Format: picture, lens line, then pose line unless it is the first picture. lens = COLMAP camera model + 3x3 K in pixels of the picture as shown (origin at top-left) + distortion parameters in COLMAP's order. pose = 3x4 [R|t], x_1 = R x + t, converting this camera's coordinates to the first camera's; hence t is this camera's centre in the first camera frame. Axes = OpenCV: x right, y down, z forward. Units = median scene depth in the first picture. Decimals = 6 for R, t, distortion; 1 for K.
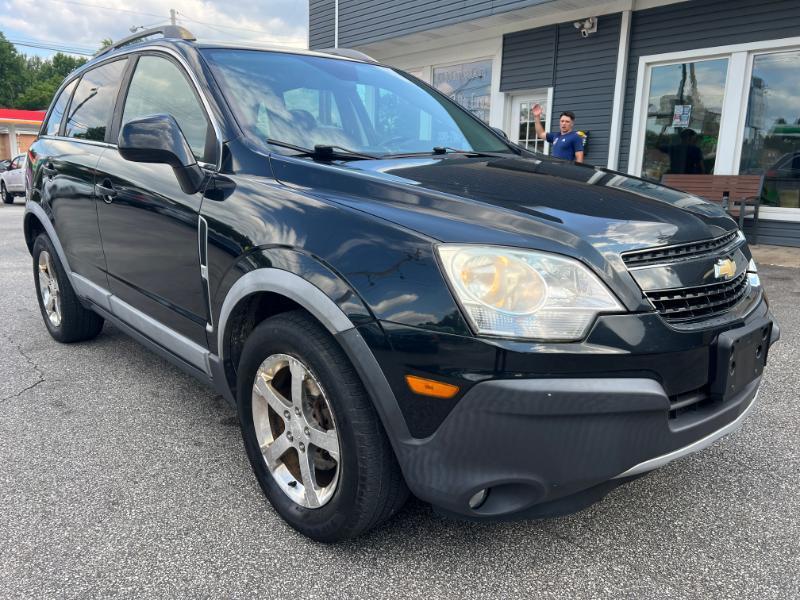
lens RADIAL K [[603.2, 0, 398.3], [0, 603.2, 298.1], [0, 0, 1]] dist [0.048947, -0.055097]
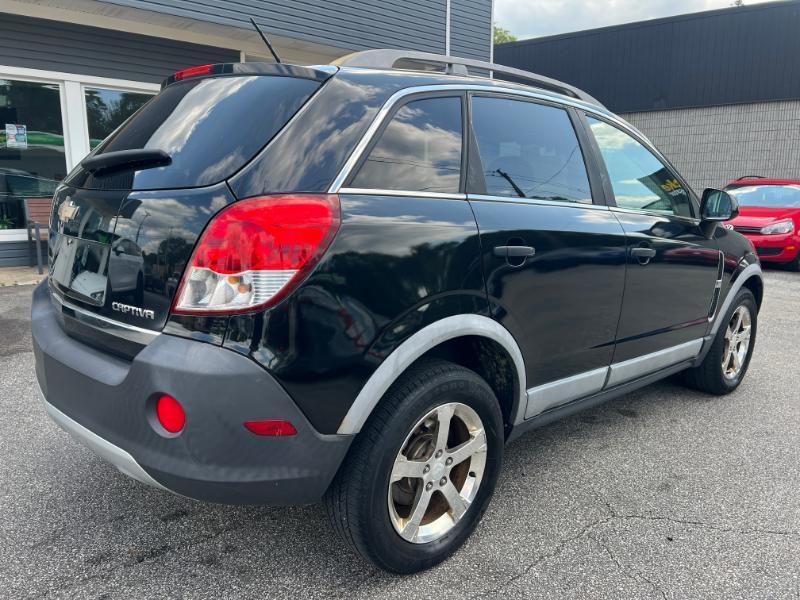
lens RADIAL K [[603.2, 0, 398.3], [0, 603.2, 298.1], [0, 0, 1]] dist [0.048947, -0.055097]
pose [[-0.005390, -0.194045, 0.980978, -1.910883], [0.200539, 0.960854, 0.191166, -0.488288], [-0.979671, 0.197754, 0.033734, 1.776981]]
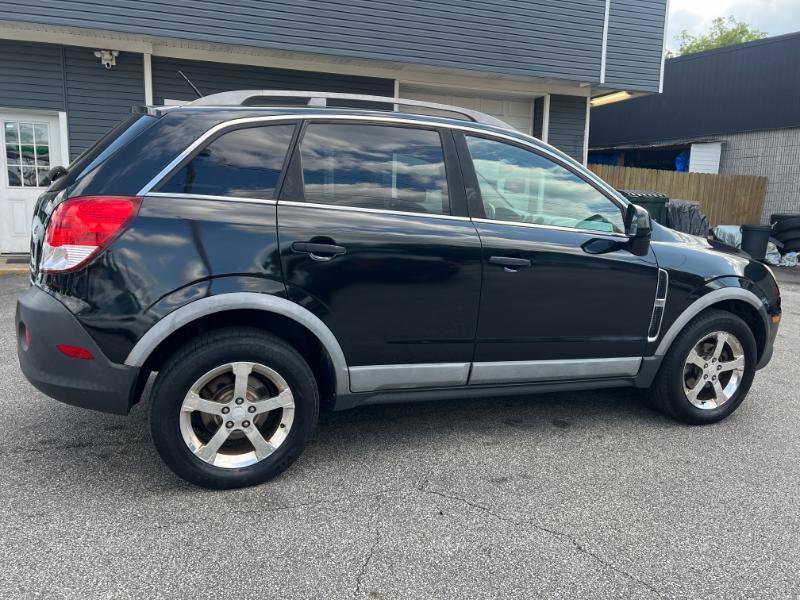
lens RADIAL K [[603.2, 0, 398.3], [0, 603.2, 298.1], [0, 0, 1]] dist [0.048947, -0.055097]
pose [[0.366143, -0.153073, 0.917882, -2.001864], [0.173696, 0.980284, 0.094192, -0.320773], [-0.914204, 0.124944, 0.385513, 0.998261]]
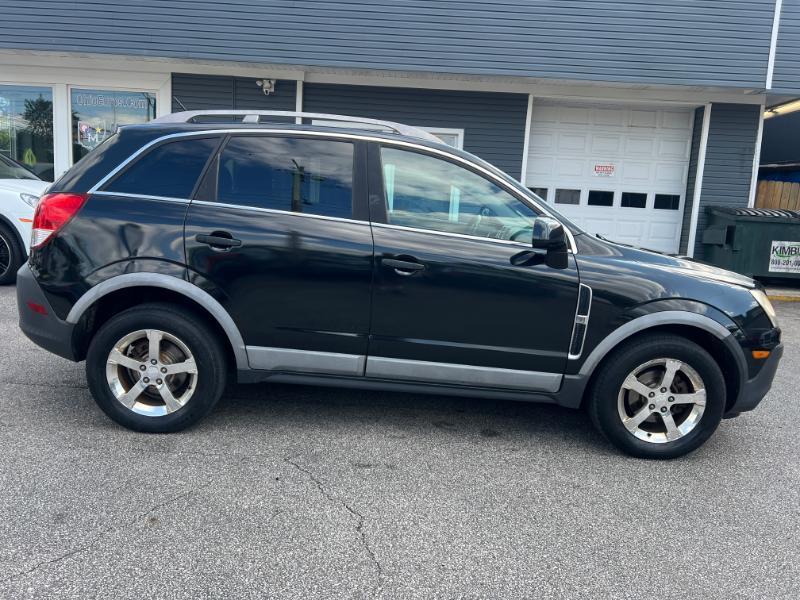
lens RADIAL K [[602.4, 0, 395.4], [0, 602.4, 301.3], [0, 0, 1]] dist [0.040705, -0.043218]
pose [[0.666101, -0.092812, 0.740065, -1.726988], [0.110841, 0.993528, 0.024836, -0.176574], [-0.737580, 0.065486, 0.672077, 0.317333]]
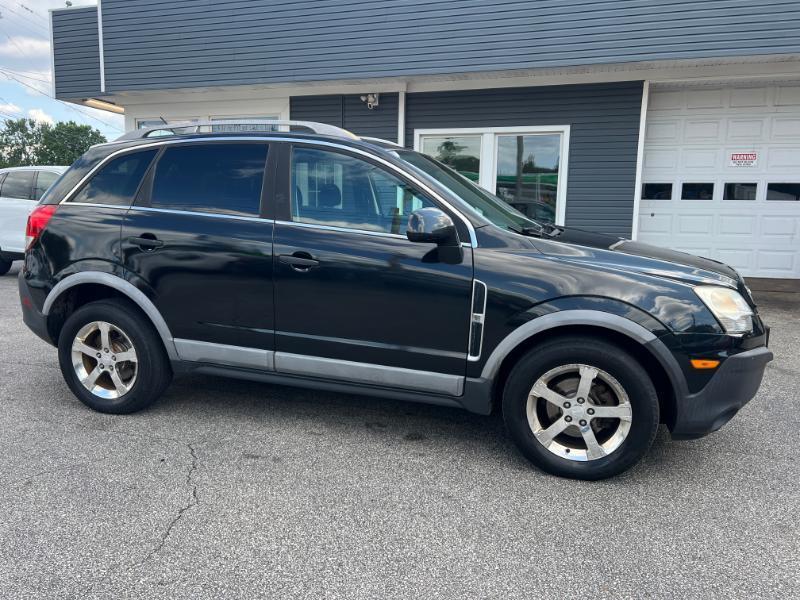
lens RADIAL K [[602.4, 0, 395.4], [0, 602.4, 301.3], [0, 0, 1]] dist [0.040705, -0.043218]
pose [[0.860541, -0.075850, 0.503703, -1.170764], [0.102237, 0.994448, -0.024916, -0.066892], [-0.499016, 0.072939, 0.863518, -0.114853]]
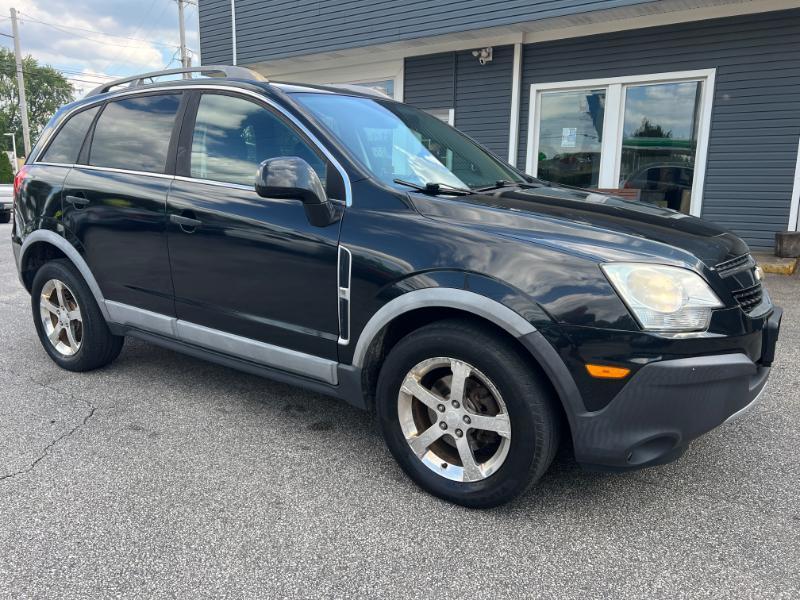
lens RADIAL K [[603.2, 0, 398.3], [0, 603.2, 298.1], [0, 0, 1]] dist [0.048947, -0.055097]
pose [[0.973048, -0.050228, 0.225067, -0.470228], [0.053208, 0.998558, -0.007189, -0.019849], [-0.224381, 0.018970, 0.974317, -0.142941]]
